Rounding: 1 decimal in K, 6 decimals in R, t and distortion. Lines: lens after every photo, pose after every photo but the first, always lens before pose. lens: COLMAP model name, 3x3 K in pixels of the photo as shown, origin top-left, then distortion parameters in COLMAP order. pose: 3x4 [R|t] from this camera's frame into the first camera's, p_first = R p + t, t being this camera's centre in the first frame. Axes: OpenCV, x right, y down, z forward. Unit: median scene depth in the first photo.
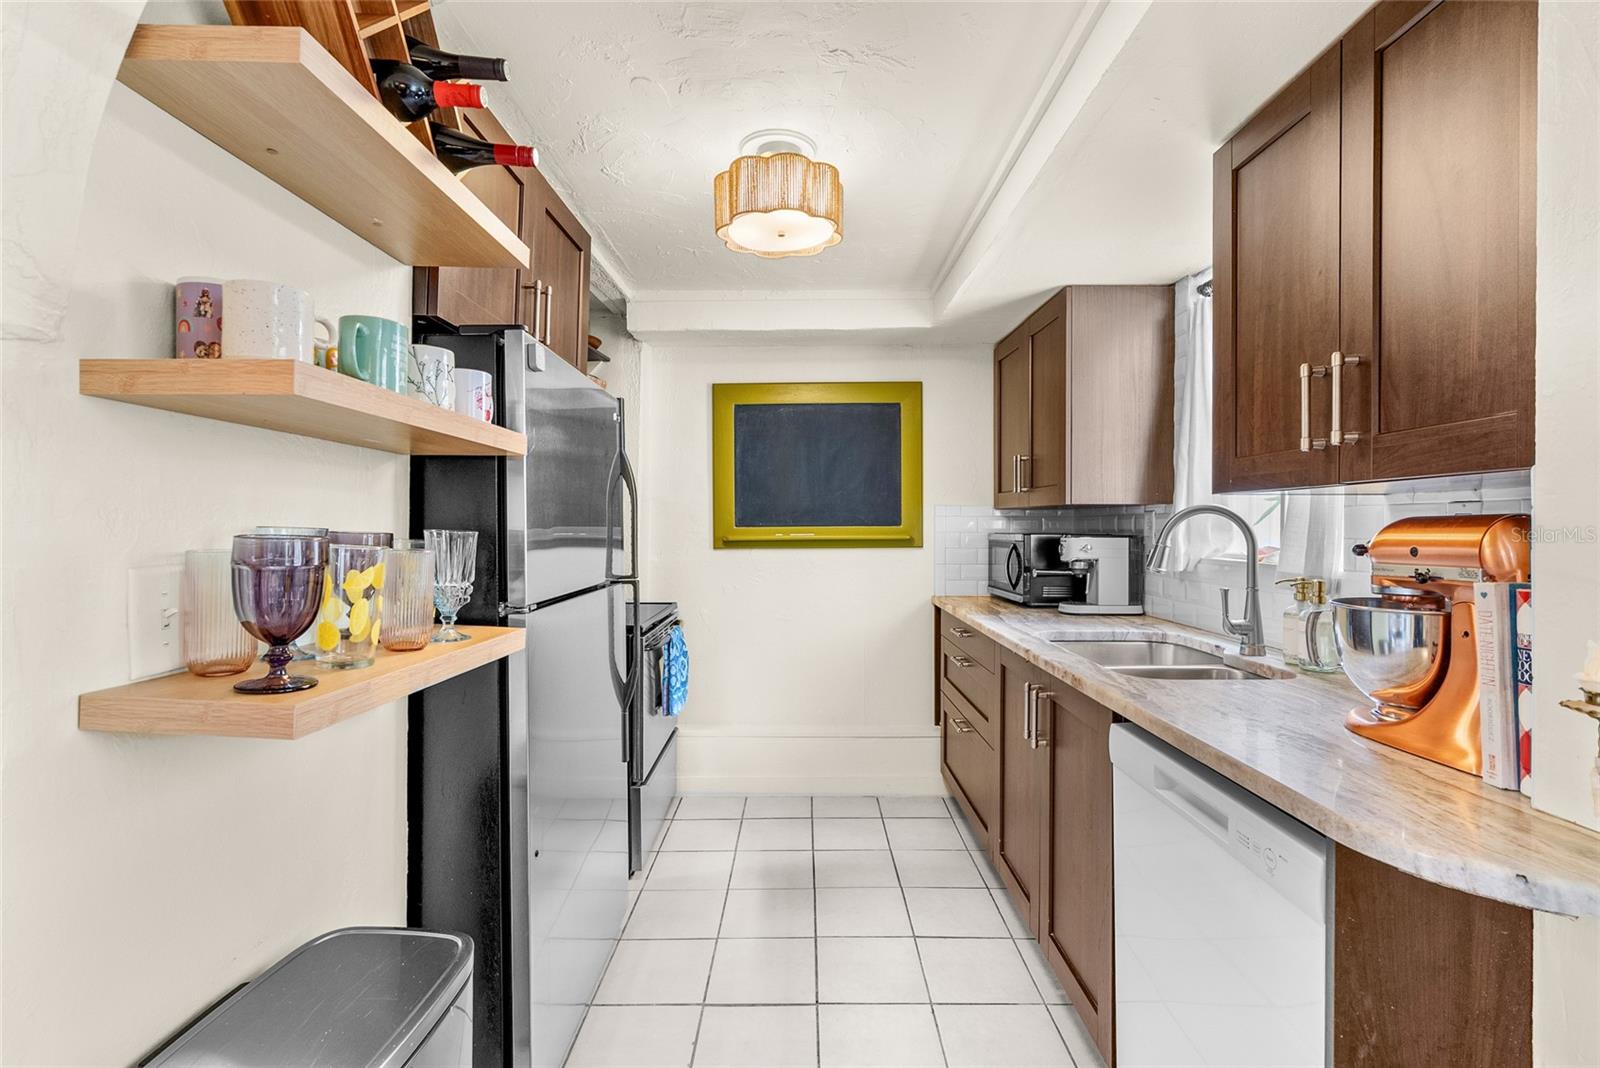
lens RADIAL K [[719.7, 0, 794.8], [0, 719.7, 530.3], [0, 0, 1]] dist [-0.007570, 0.000526]
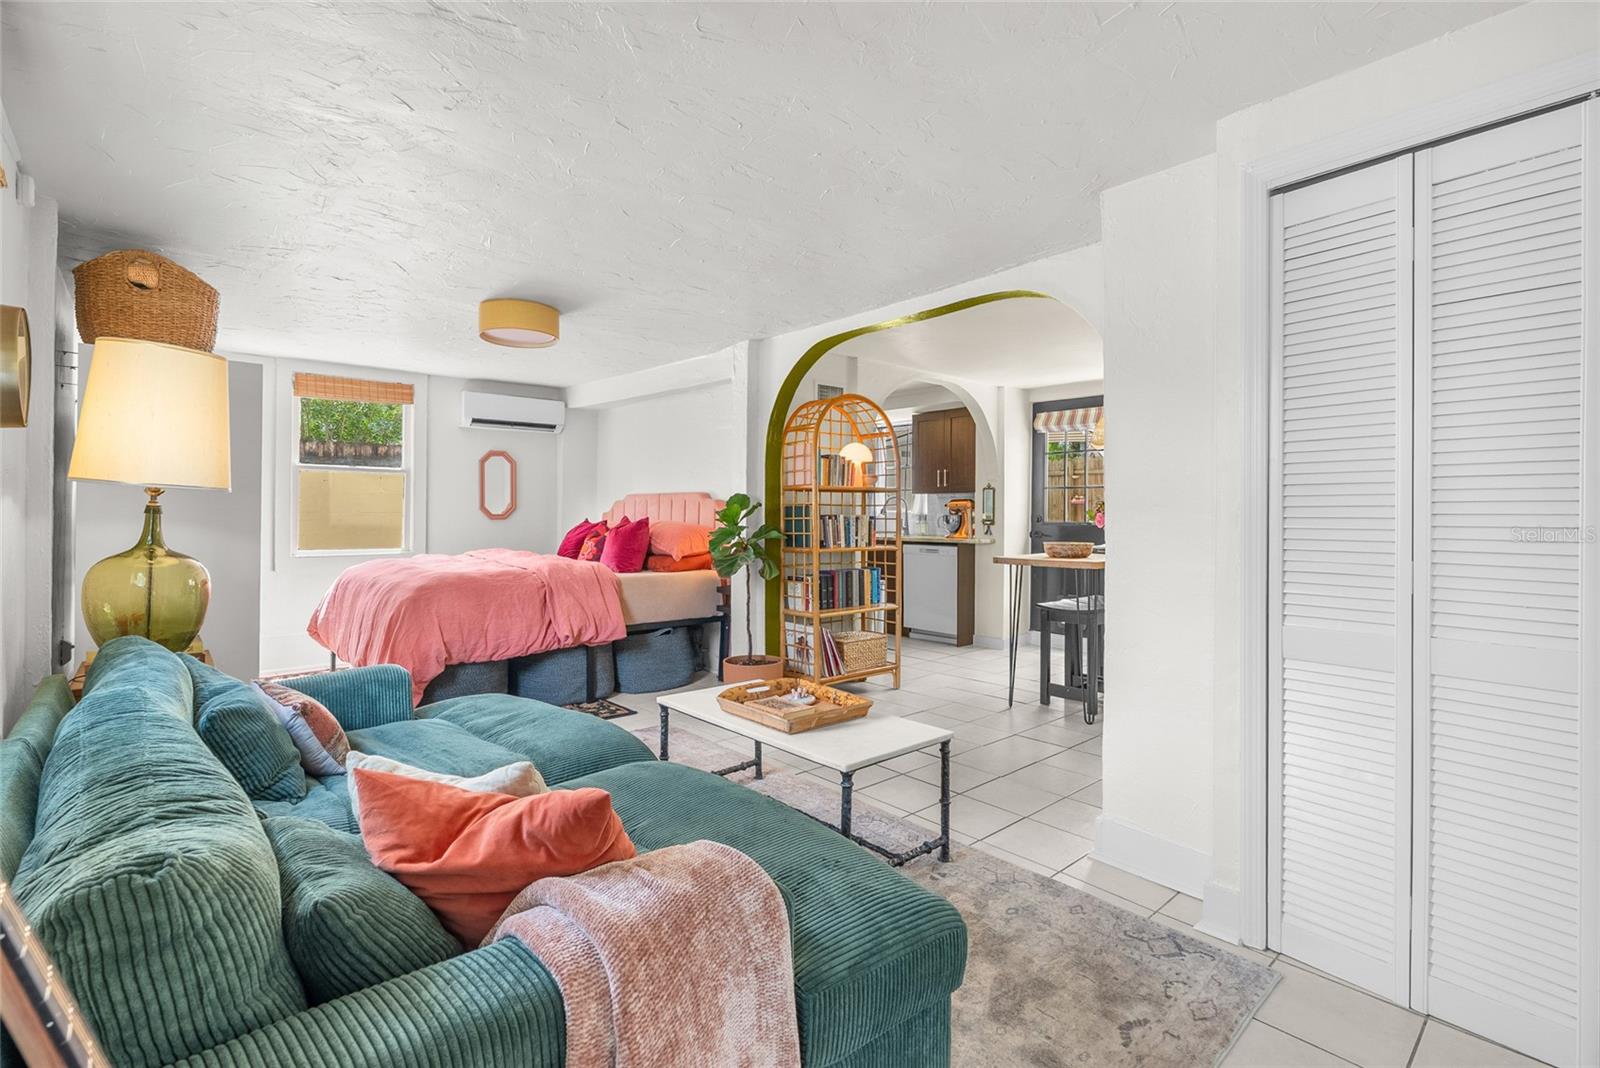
lens RADIAL K [[731.7, 0, 799.6], [0, 731.7, 516.9], [0, 0, 1]] dist [-0.004261, 0.000733]
pose [[0.740780, -0.000319, 0.671747, -2.454285], [-0.001223, 0.999998, 0.001823, 0.068559], [-0.671746, -0.002172, 0.740778, -1.540933]]
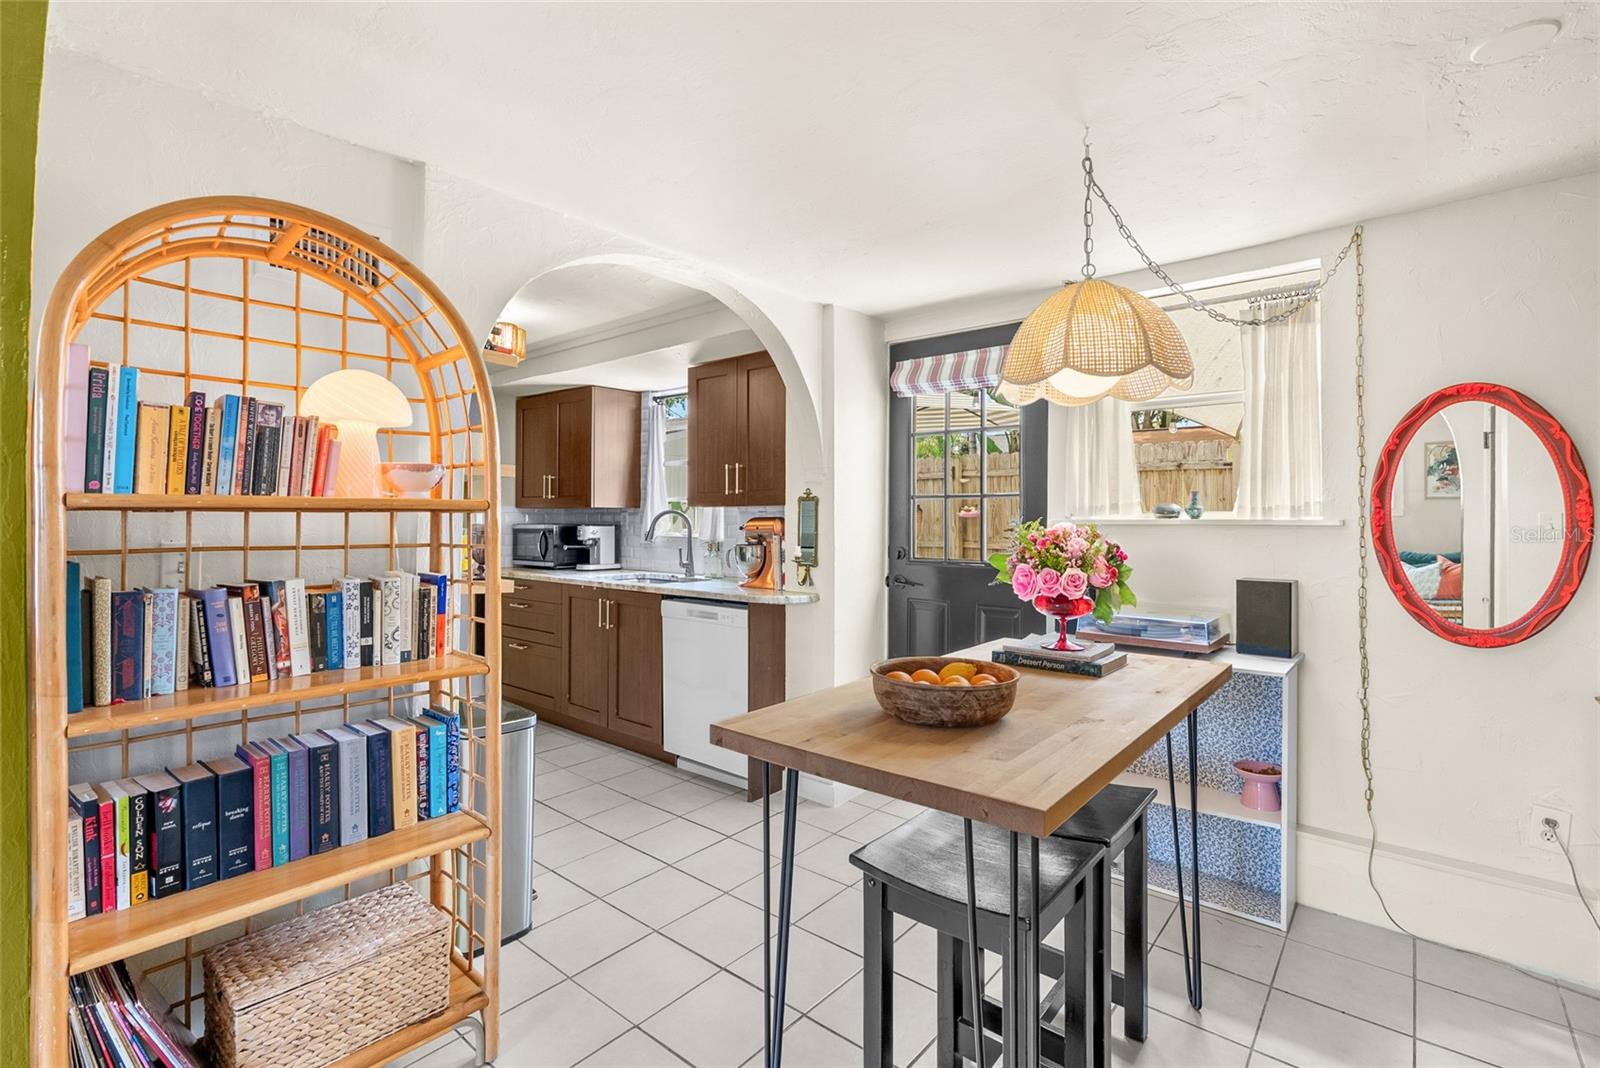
lens RADIAL K [[731.7, 0, 799.6], [0, 731.7, 516.9], [0, 0, 1]] dist [-0.004261, 0.000733]
pose [[0.641510, 0.002180, 0.767111, -0.926062], [0.003229, 0.999979, -0.005542, -0.001103], [-0.767108, 0.006032, 0.641490, -0.760881]]
